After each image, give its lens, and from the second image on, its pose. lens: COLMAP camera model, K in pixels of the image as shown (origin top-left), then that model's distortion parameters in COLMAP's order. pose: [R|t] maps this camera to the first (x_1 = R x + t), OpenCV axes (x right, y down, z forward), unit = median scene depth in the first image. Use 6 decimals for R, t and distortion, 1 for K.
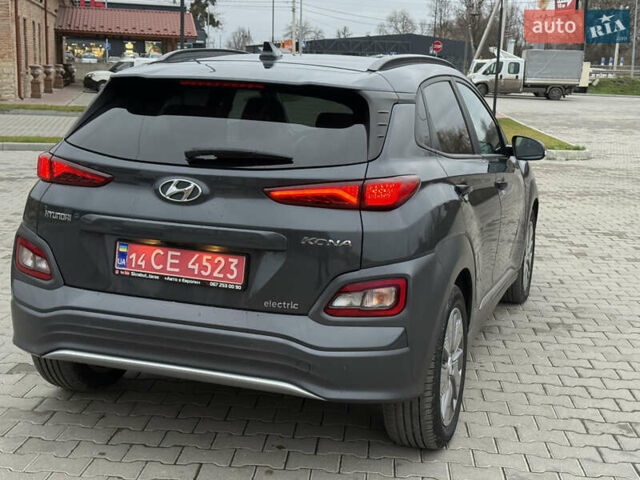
lens RADIAL K [[878.1, 0, 320.0], [0, 878.1, 240.0], [0, 0, 1]] dist [0.118333, -0.011862]
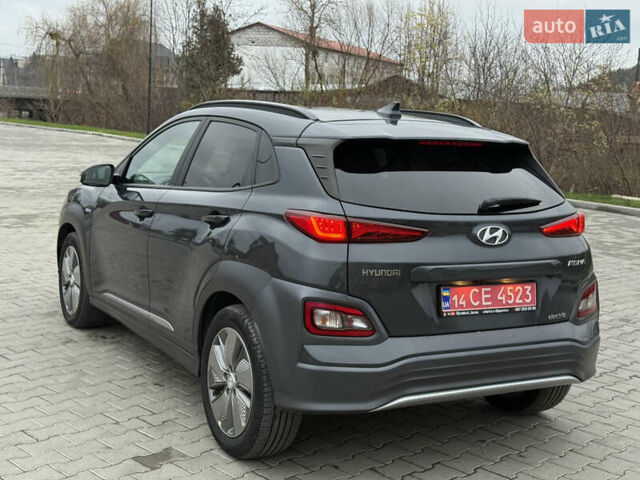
lens RADIAL K [[878.1, 0, 320.0], [0, 878.1, 240.0], [0, 0, 1]] dist [0.118333, -0.011862]
pose [[0.666193, -0.105406, 0.738293, -1.184061], [0.117418, 0.992439, 0.035740, -0.119229], [-0.736478, 0.062879, 0.673532, 0.372544]]
